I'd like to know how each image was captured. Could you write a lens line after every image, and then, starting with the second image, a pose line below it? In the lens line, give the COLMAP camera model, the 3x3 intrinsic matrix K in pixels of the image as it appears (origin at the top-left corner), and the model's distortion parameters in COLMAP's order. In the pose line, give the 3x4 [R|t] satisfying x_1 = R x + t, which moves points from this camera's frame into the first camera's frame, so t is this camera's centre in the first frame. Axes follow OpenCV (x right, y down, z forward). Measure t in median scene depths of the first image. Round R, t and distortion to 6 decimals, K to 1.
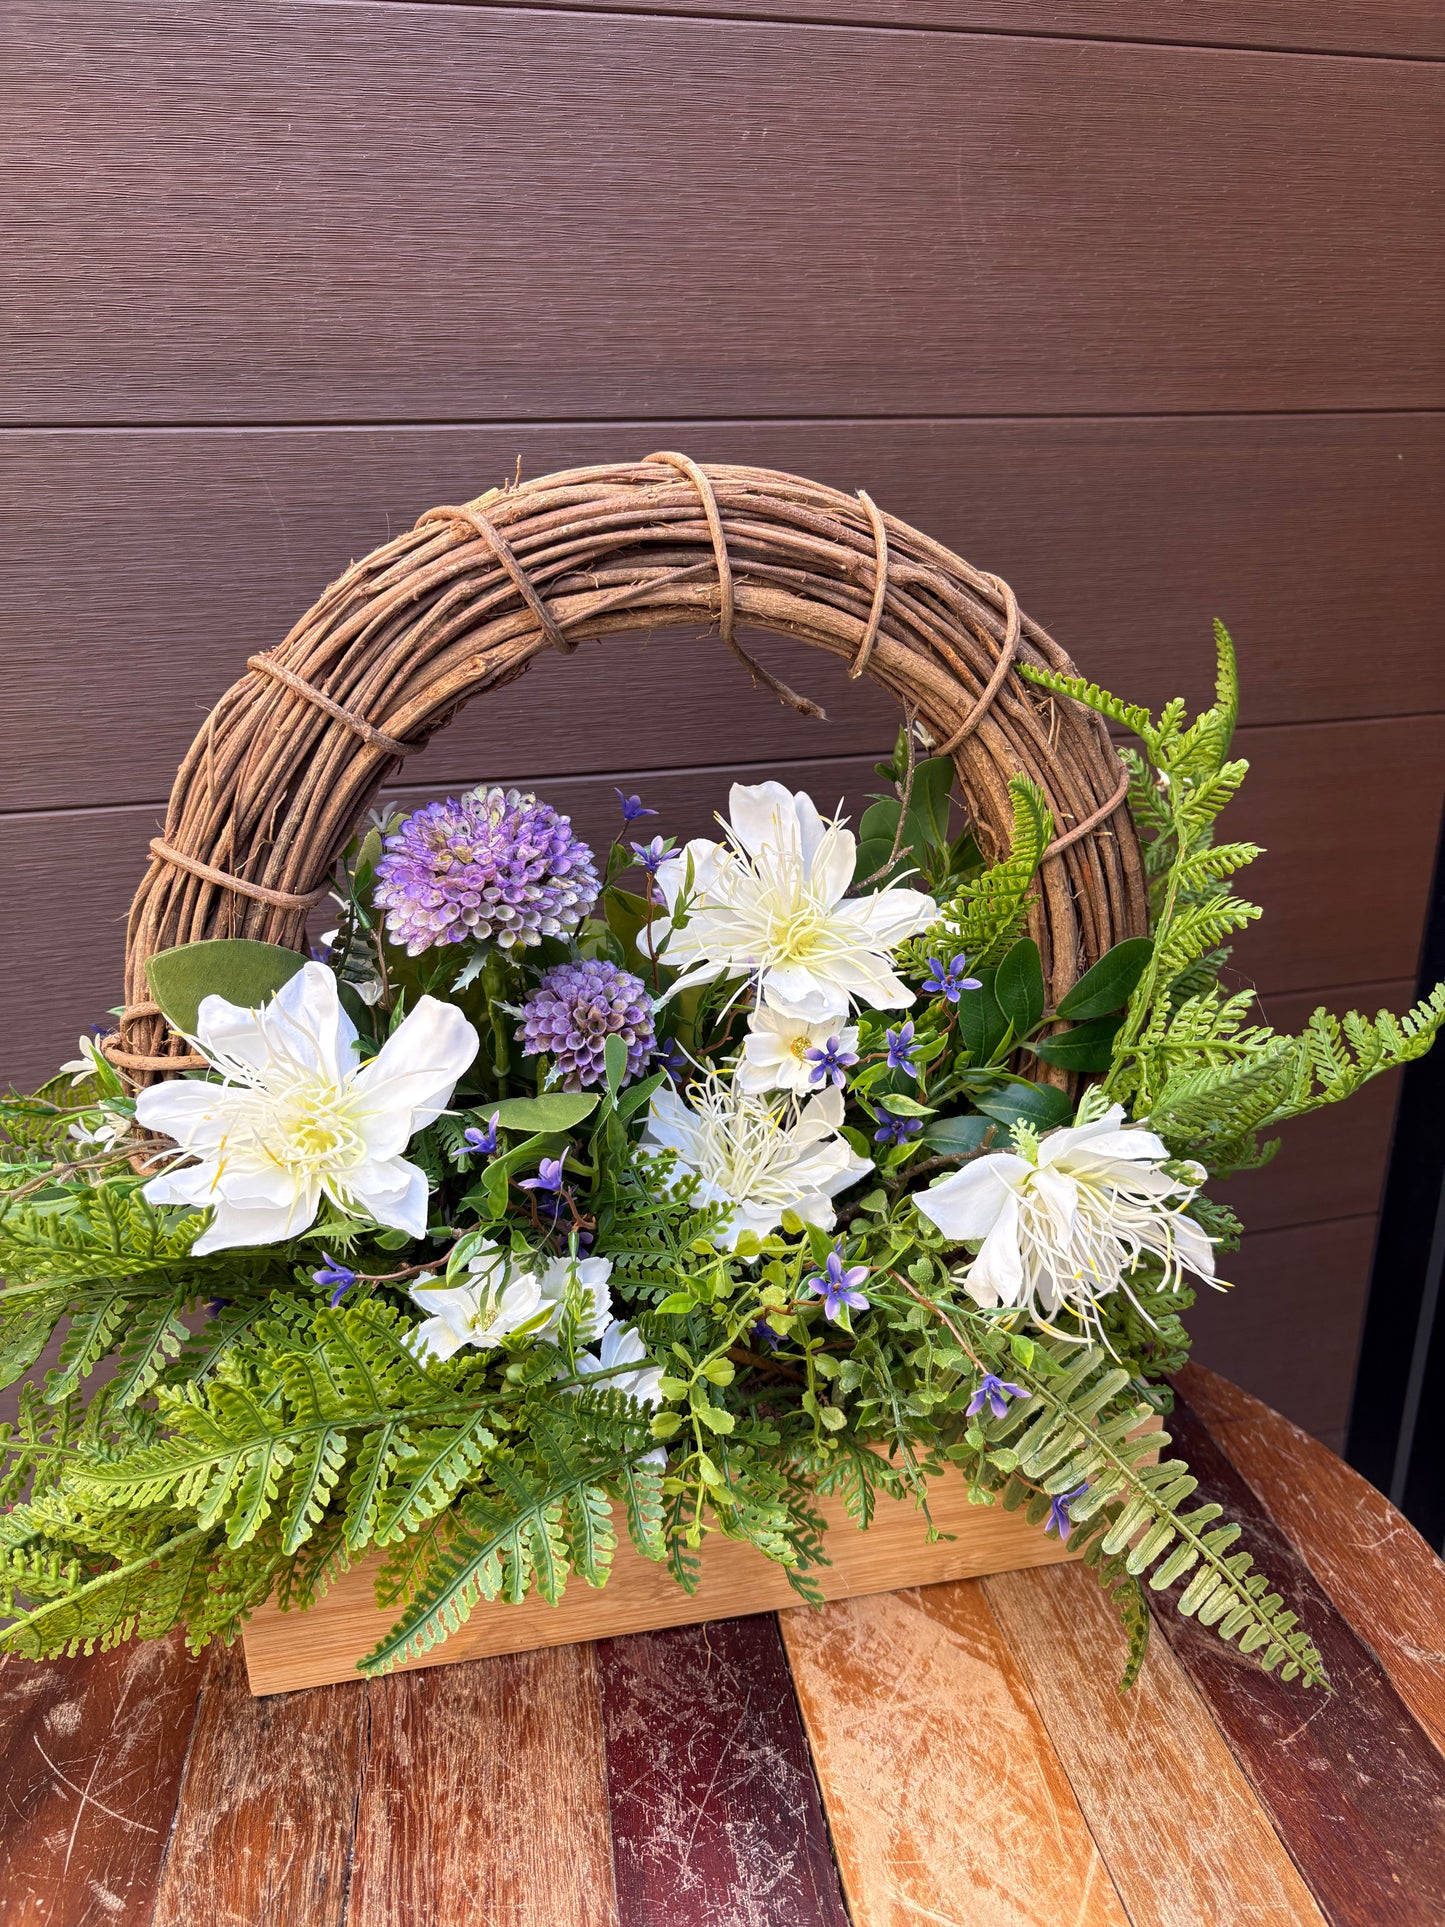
lens RADIAL K [[1533.7, 0, 696.0], [0, 1533.7, 944.7], [0, 0, 1]] dist [0.008576, -0.033102]
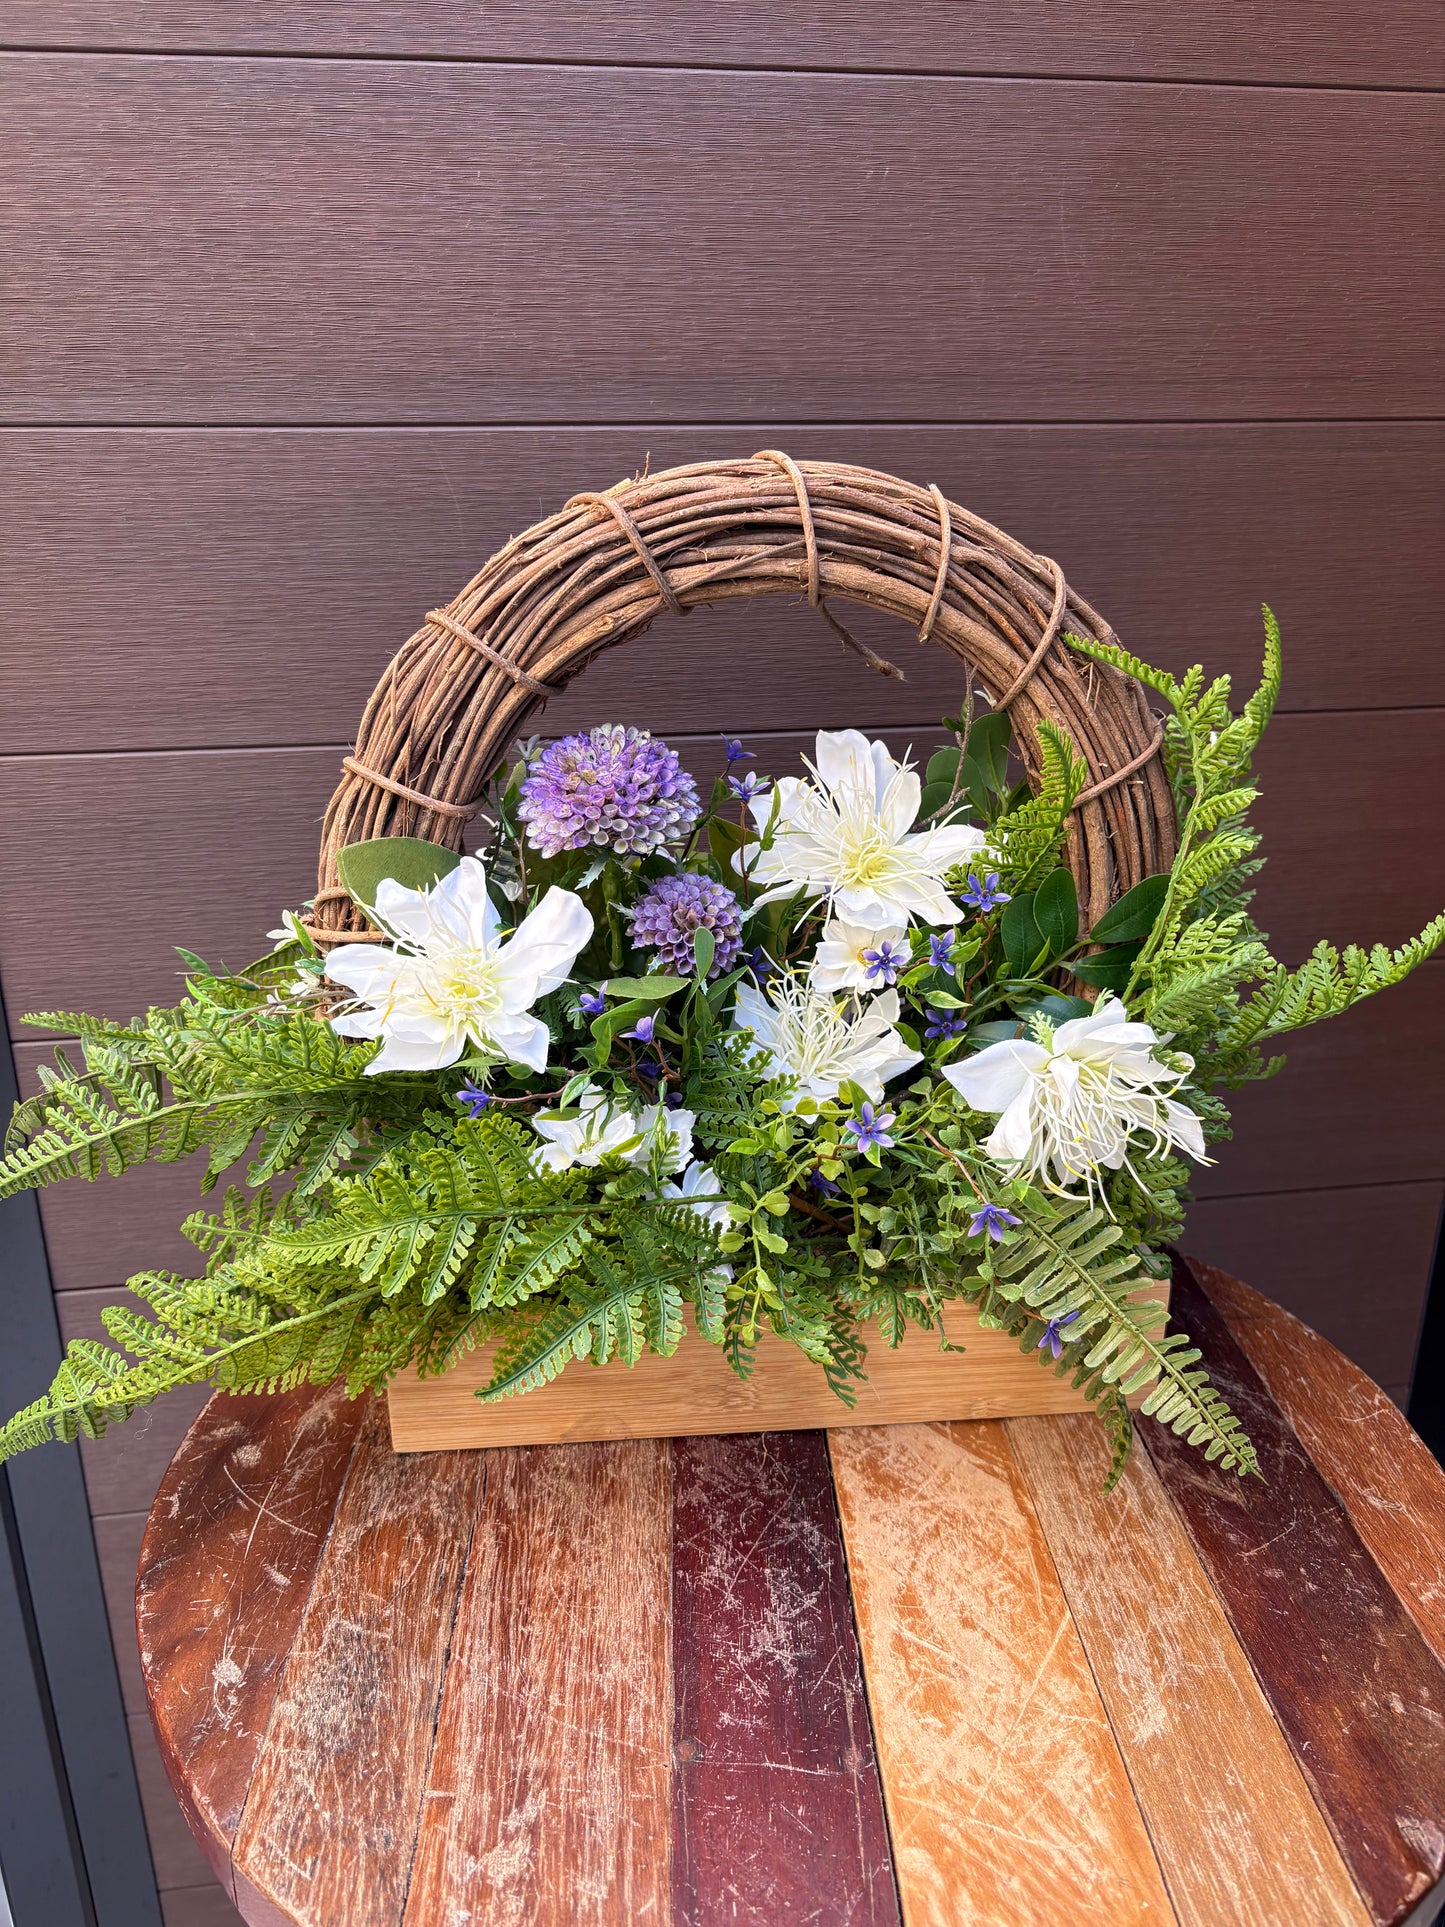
lens RADIAL K [[1533.7, 0, 678.7], [0, 1533.7, 963.1], [0, 0, 1]] dist [0.008576, -0.033102]
pose [[0.992657, 0.044935, -0.112303, 0.062713], [-0.043900, 0.998968, 0.011672, 0.071345], [0.112712, -0.006656, 0.993605, -0.211283]]
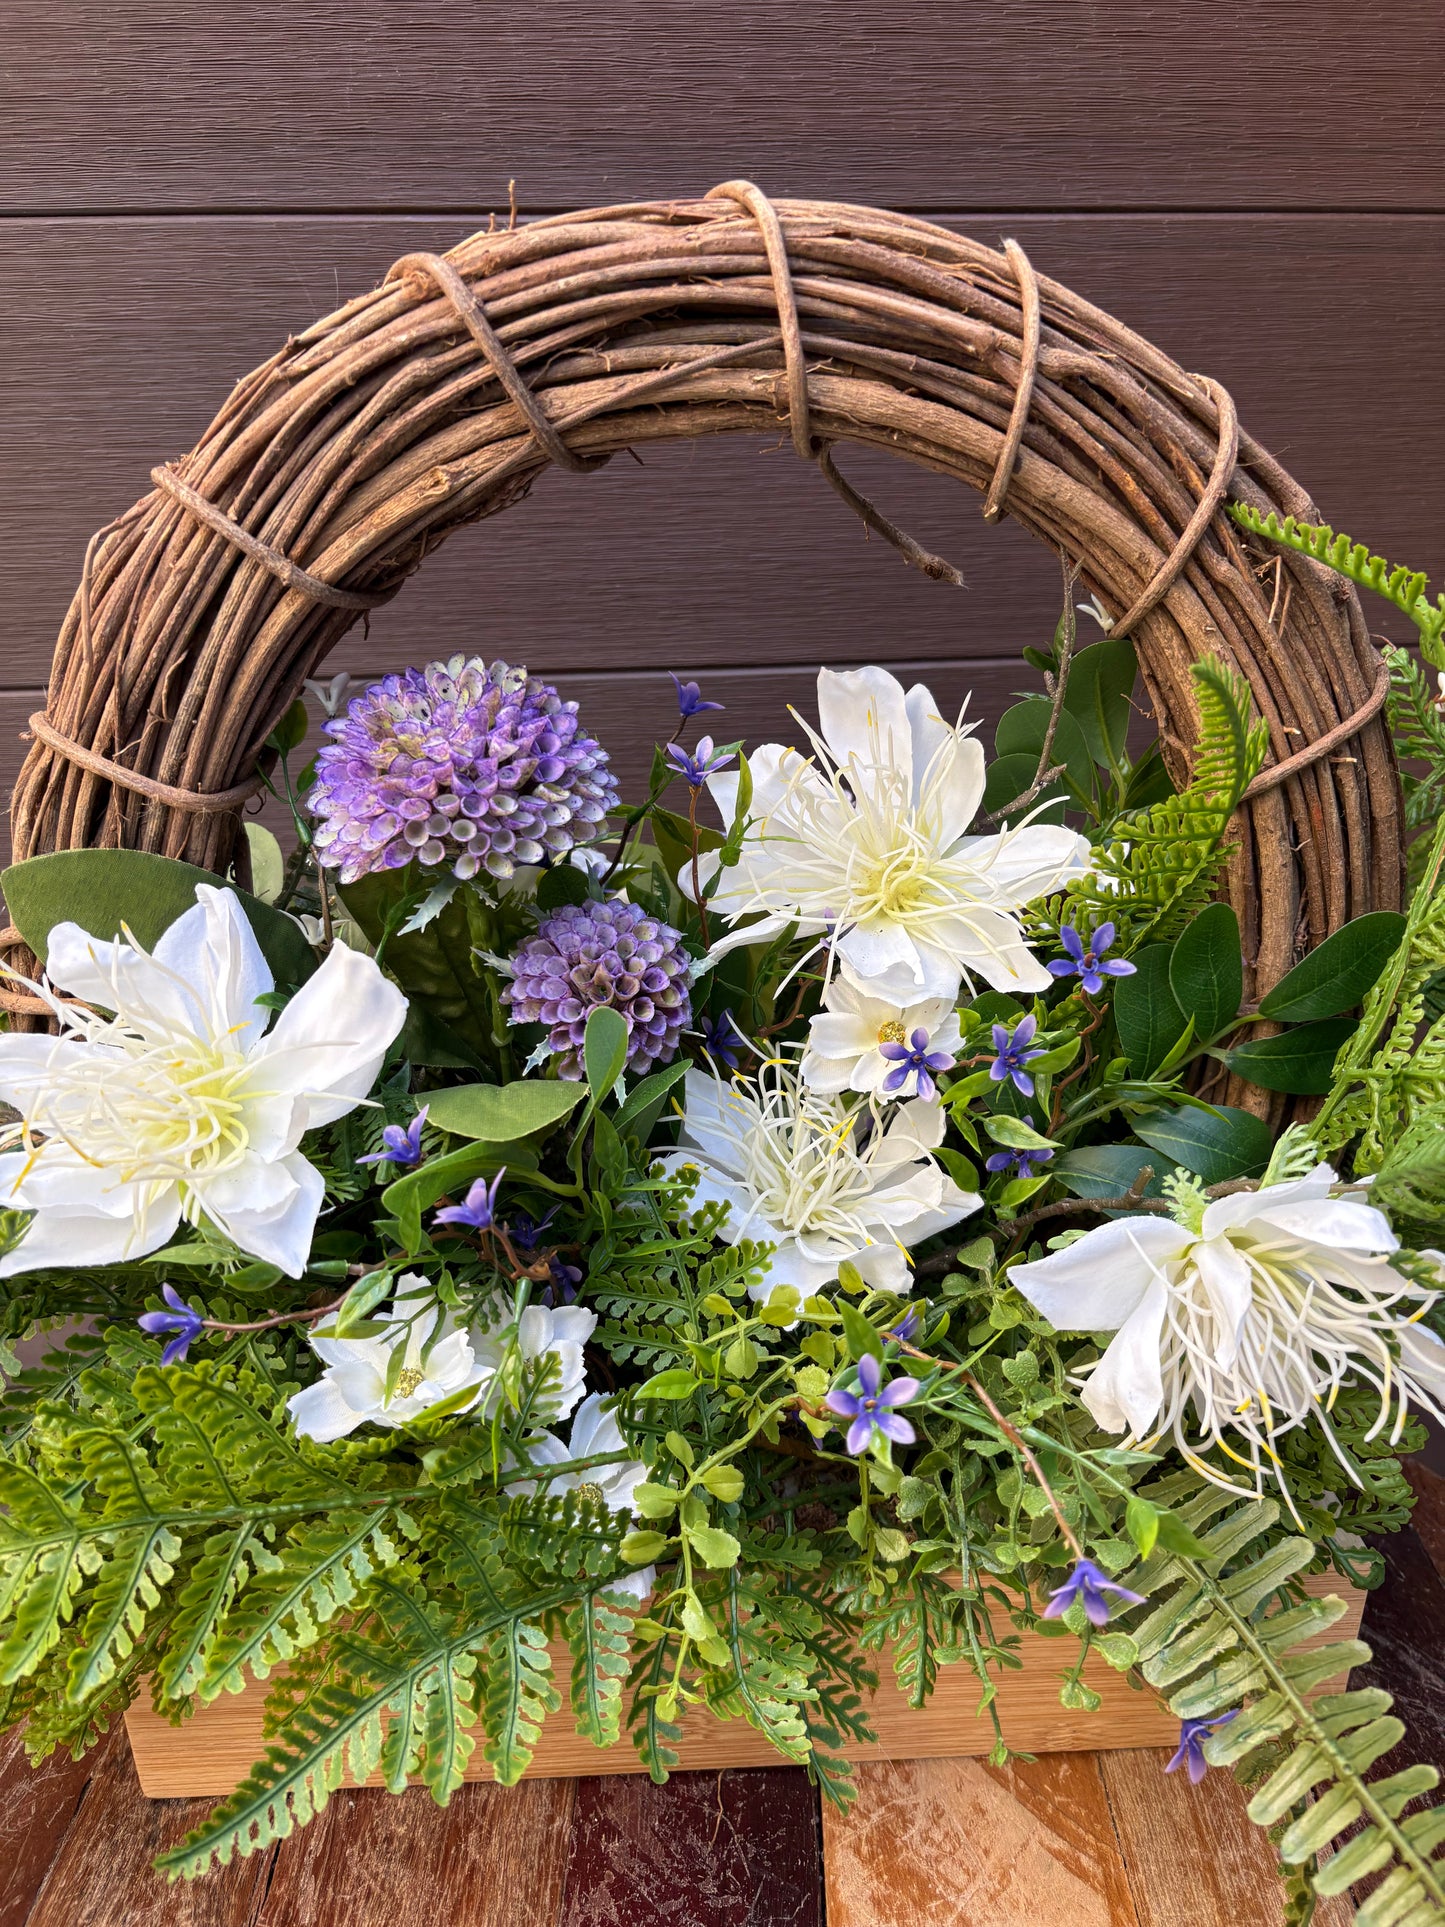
lens RADIAL K [[1533.7, 0, 720.3], [0, 1533.7, 972.2], [0, 0, 1]] dist [0.008576, -0.033102]
pose [[0.987883, 0.060480, -0.142931, 0.098157], [-0.051438, 0.996484, 0.066131, -0.008199], [0.146428, -0.057977, 0.987521, 0.286678]]
